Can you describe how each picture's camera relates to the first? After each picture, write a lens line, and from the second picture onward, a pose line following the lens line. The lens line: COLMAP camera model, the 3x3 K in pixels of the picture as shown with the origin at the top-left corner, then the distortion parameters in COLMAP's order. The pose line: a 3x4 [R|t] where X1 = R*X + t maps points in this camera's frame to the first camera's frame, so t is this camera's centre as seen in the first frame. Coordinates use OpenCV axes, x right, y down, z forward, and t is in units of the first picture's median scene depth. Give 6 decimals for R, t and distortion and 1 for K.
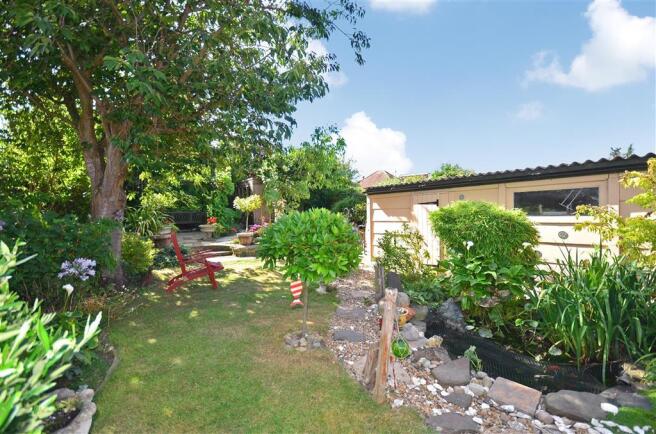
lens RADIAL K [[282.9, 0, 330.4], [0, 282.9, 217.5], [0, 0, 1]] dist [-0.015337, -0.002101]
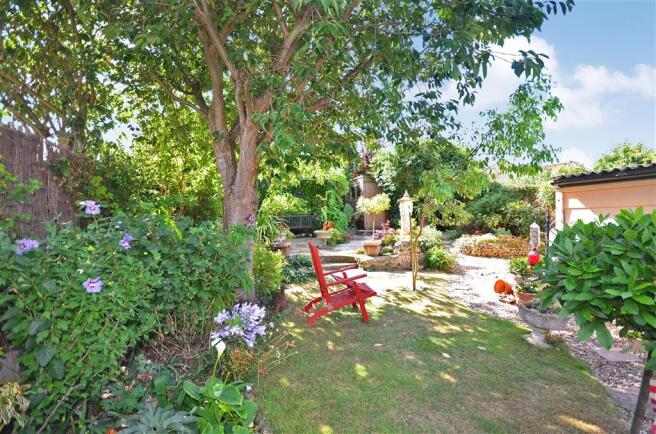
lens RADIAL K [[302.2, 0, 327.4], [0, 302.2, 214.2], [0, 0, 1]] dist [0.000472, -0.000012]
pose [[0.950696, -0.013606, -0.309827, -0.217397], [0.007091, 0.999730, -0.022145, -0.005072], [0.310044, 0.018856, 0.950535, 0.190539]]
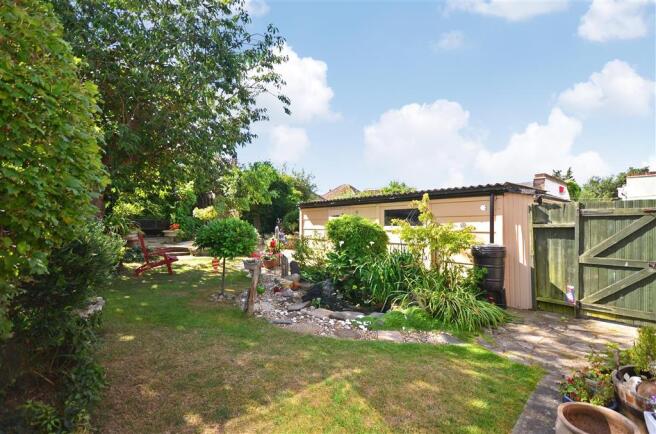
lens RADIAL K [[282.9, 0, 331.5], [0, 282.9, 220.8], [0, 0, 1]] dist [-0.015337, -0.002101]
pose [[0.995247, 0.018805, 0.095551, 0.195564], [-0.016330, 0.999512, -0.026617, 0.010226], [-0.096005, 0.024930, 0.995069, -0.378162]]
